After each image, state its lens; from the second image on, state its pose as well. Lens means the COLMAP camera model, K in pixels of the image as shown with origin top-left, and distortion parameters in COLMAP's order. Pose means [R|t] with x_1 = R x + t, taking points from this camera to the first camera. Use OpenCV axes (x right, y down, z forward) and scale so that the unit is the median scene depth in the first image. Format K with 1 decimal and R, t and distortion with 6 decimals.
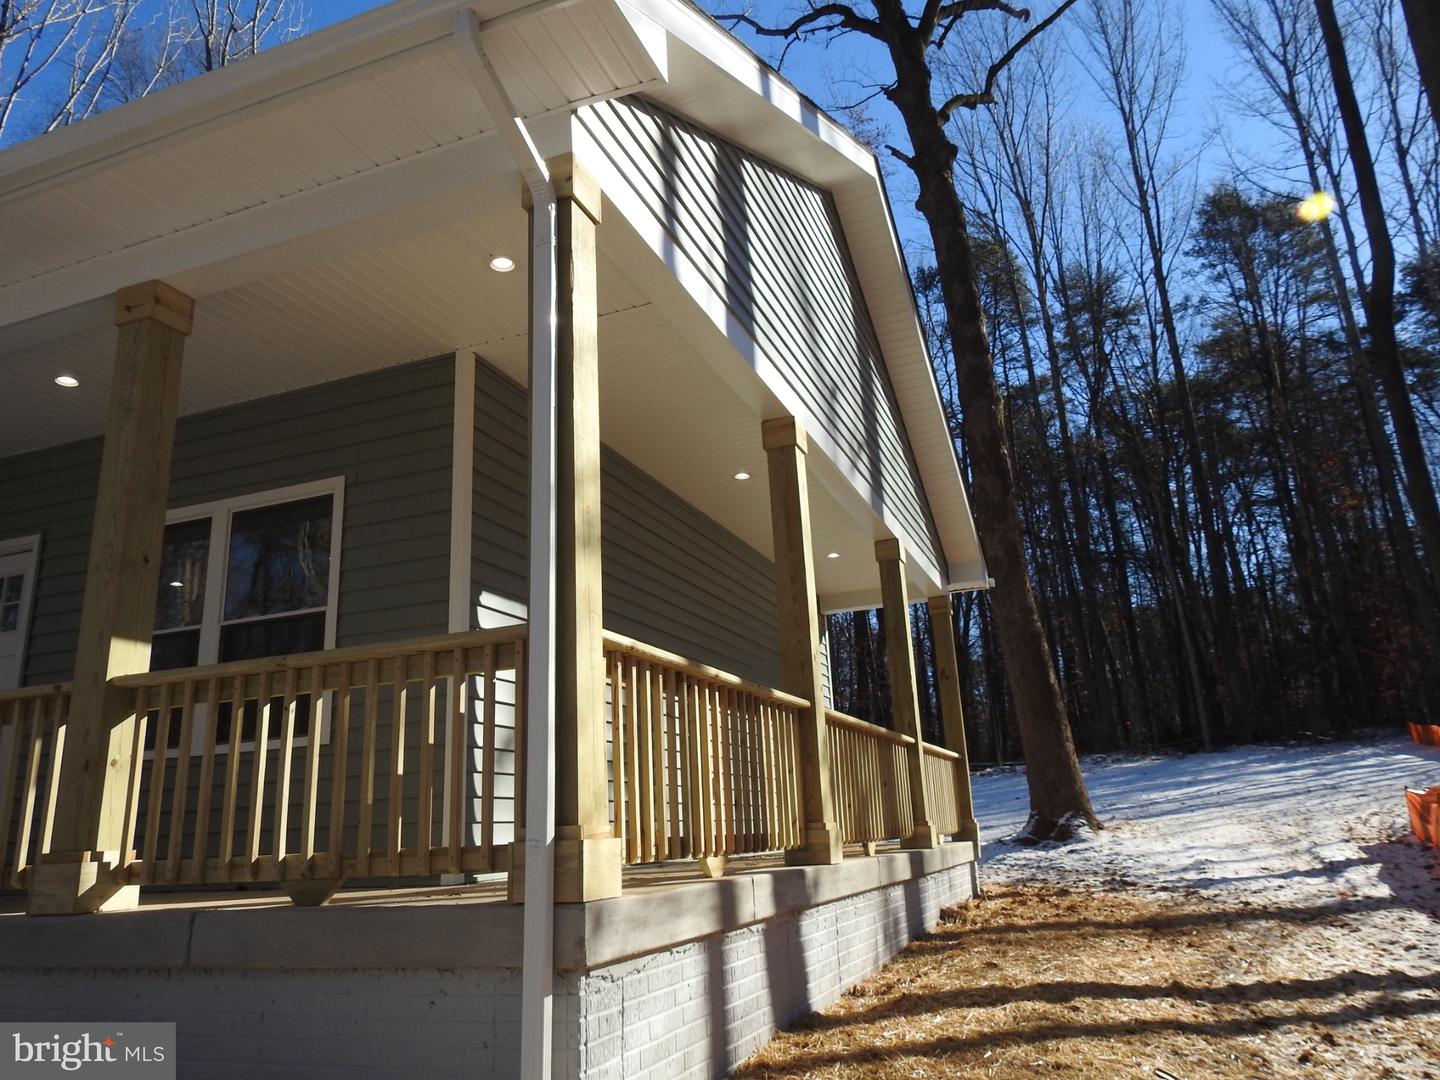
lens RADIAL K [[1026.9, 0, 724.6], [0, 1026.9, 530.7], [0, 0, 1]] dist [0.001378, 0.010275]
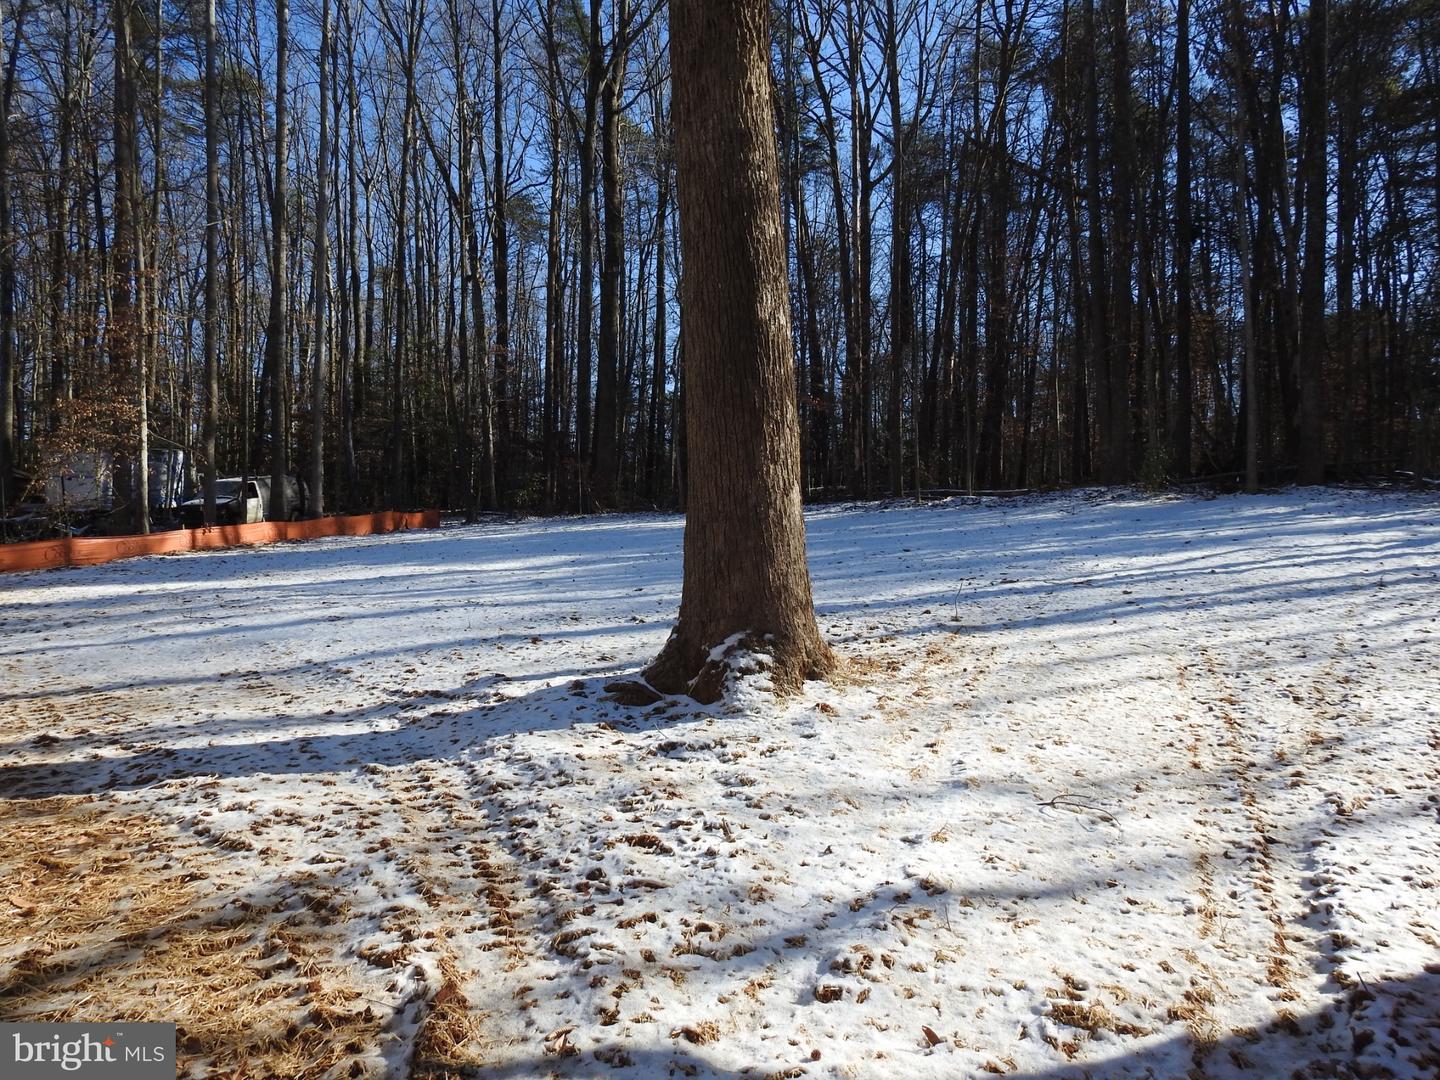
lens RADIAL K [[1026.9, 0, 725.8], [0, 1026.9, 542.1], [0, 0, 1]] dist [0.001378, 0.010275]
pose [[0.995468, 0.059958, -0.073810, 0.266049], [-0.036043, 0.956164, 0.290605, 0.091149], [0.087999, -0.286628, 0.953992, 0.464528]]
